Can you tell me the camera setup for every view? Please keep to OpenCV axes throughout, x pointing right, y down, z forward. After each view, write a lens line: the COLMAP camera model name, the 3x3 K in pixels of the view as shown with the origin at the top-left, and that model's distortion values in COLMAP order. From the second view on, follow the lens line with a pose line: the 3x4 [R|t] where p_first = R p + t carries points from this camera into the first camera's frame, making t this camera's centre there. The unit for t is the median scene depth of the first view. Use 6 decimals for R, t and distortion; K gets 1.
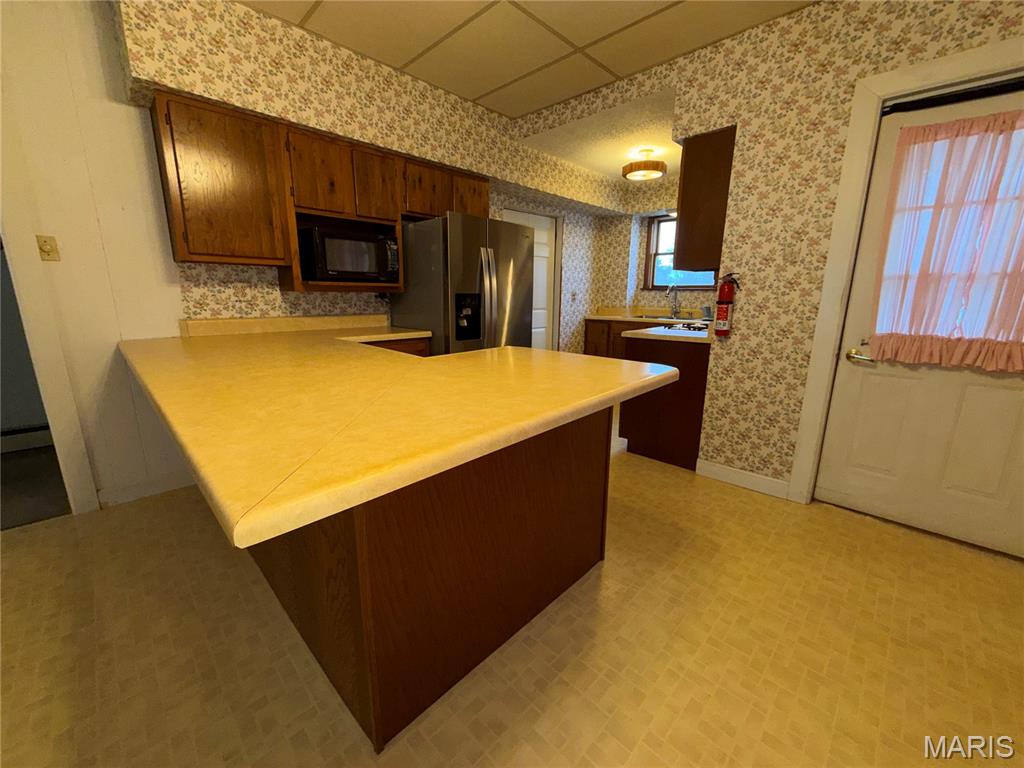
lens RADIAL K [[408.9, 0, 508.7], [0, 408.9, 384.3], [0, 0, 1]] dist [0.000150, 0.000595]
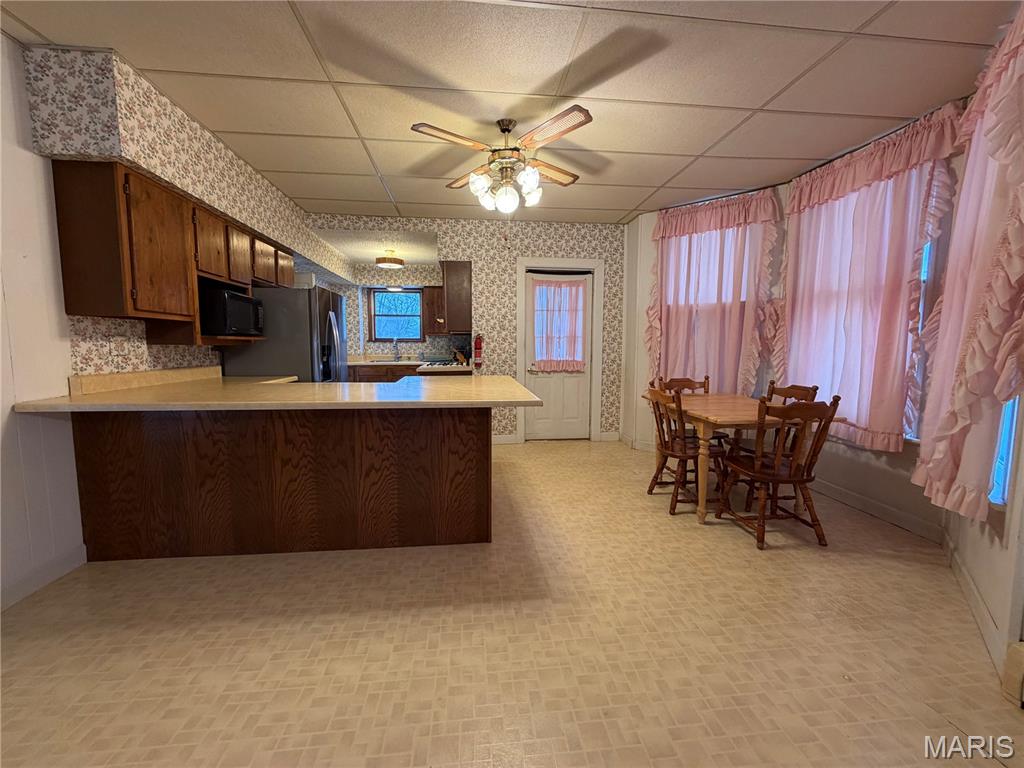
lens RADIAL K [[408.9, 0, 510.4], [0, 408.9, 386.1], [0, 0, 1]] dist [0.000150, 0.000595]
pose [[0.627308, -0.087038, 0.773892, -0.741276], [0.175335, 0.984006, -0.031456, 0.050598], [-0.758777, 0.155423, 0.632536, -0.253423]]
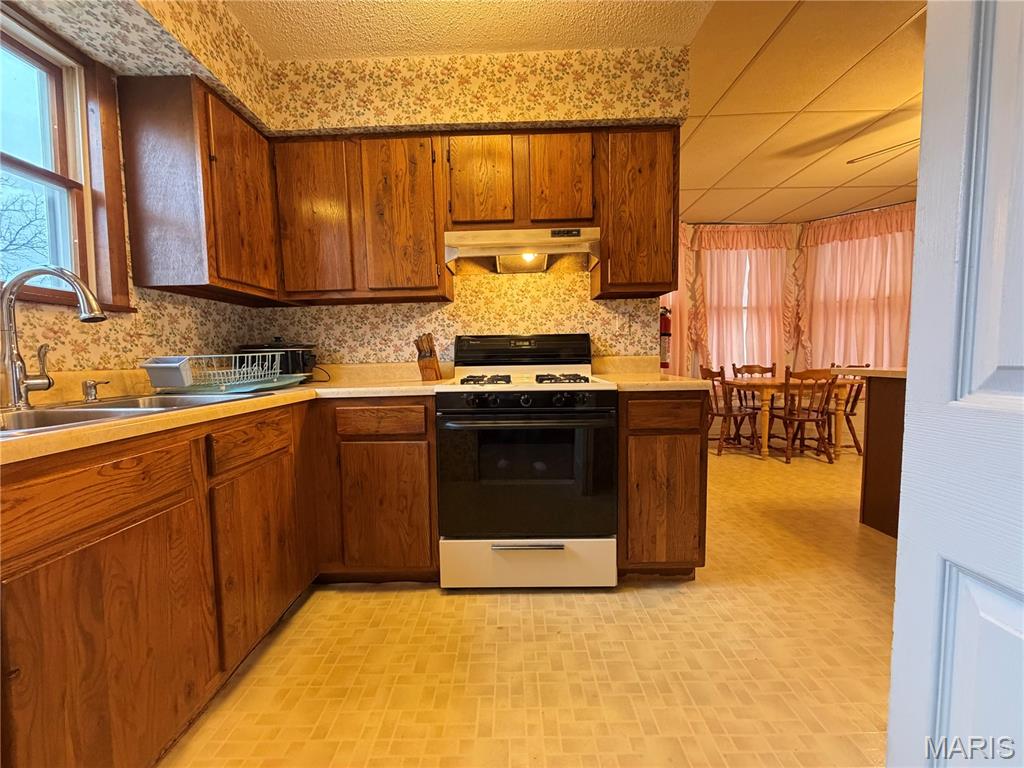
lens RADIAL K [[408.9, 0, 509.3], [0, 408.9, 383.6], [0, 0, 1]] dist [0.000150, 0.000595]
pose [[-0.707629, -0.039419, 0.705484, 0.080129], [0.169581, 0.959786, 0.223725, -0.313734], [-0.685932, 0.277951, -0.672488, 1.647609]]
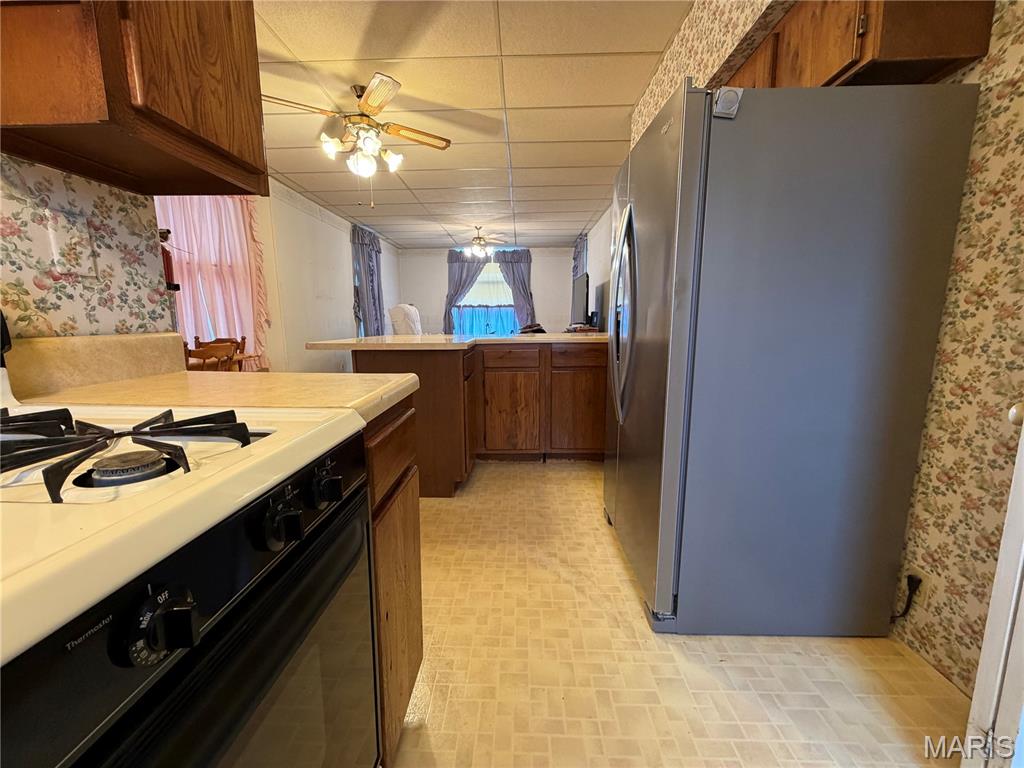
lens RADIAL K [[408.9, 0, 510.9], [0, 408.9, 382.8], [0, 0, 1]] dist [0.000150, 0.000595]
pose [[-0.727198, 0.107829, -0.677905, 0.474558], [-0.149395, 0.939049, 0.309625, -0.251772], [0.669973, 0.326434, -0.666766, 1.347216]]
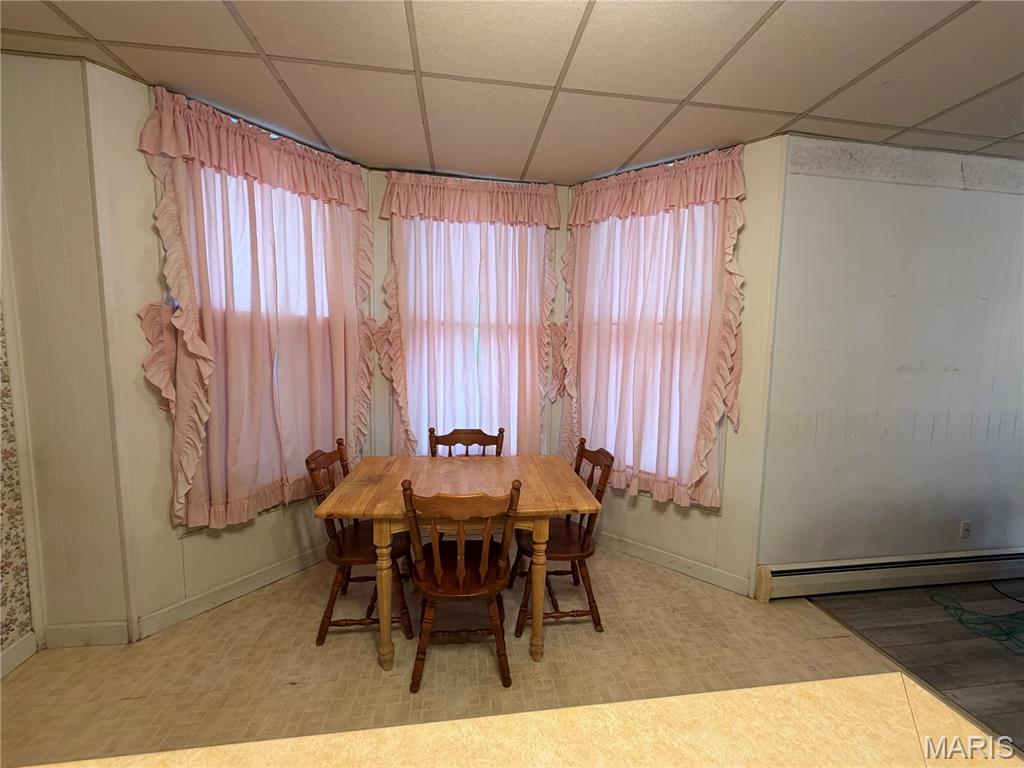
lens RADIAL K [[408.9, 0, 509.9], [0, 408.9, 385.5], [0, 0, 1]] dist [0.000150, 0.000595]
pose [[-0.795298, -0.082104, 0.600632, -0.070453], [0.112494, 0.953590, 0.279306, -0.196236], [-0.595689, 0.289699, -0.749152, 0.458481]]
